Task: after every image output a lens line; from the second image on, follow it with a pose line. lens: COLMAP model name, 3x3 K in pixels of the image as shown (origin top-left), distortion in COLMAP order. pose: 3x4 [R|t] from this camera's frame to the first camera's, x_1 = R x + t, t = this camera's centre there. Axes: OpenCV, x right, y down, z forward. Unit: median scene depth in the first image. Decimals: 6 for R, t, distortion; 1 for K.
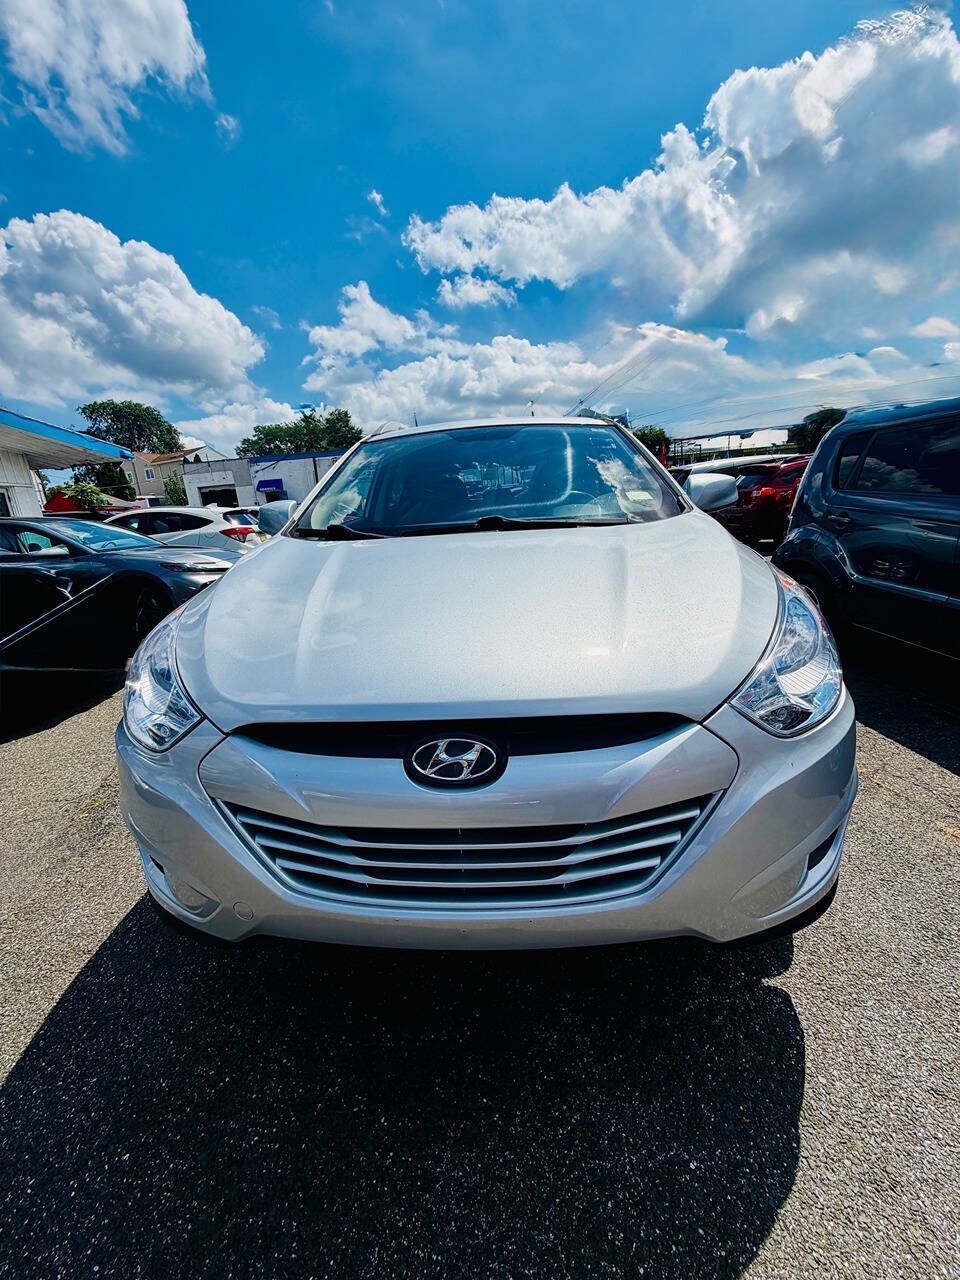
lens RADIAL K [[520.2, 0, 478.4], [0, 520.2, 639.9], [0, 0, 1]] dist [-0.002644, 0.001465]
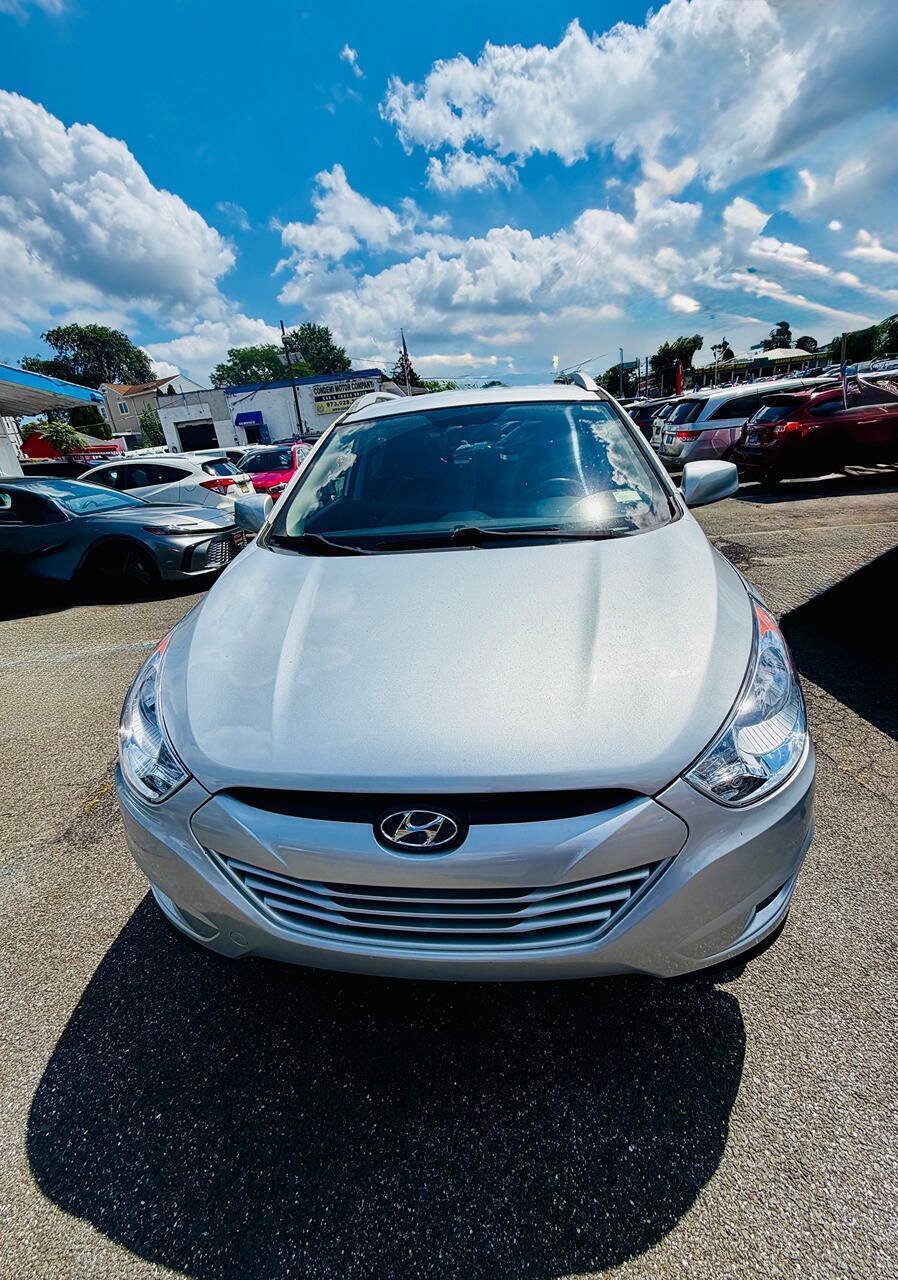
lens RADIAL K [[536.9, 0, 444.6], [0, 536.9, 663.5], [0, 0, 1]] dist [-0.003242, 0.001734]
pose [[0.998606, -0.001454, -0.052761, 0.055009], [0.009395, 0.988553, 0.150581, -0.226584], [0.051938, -0.150867, 0.987189, -0.040053]]
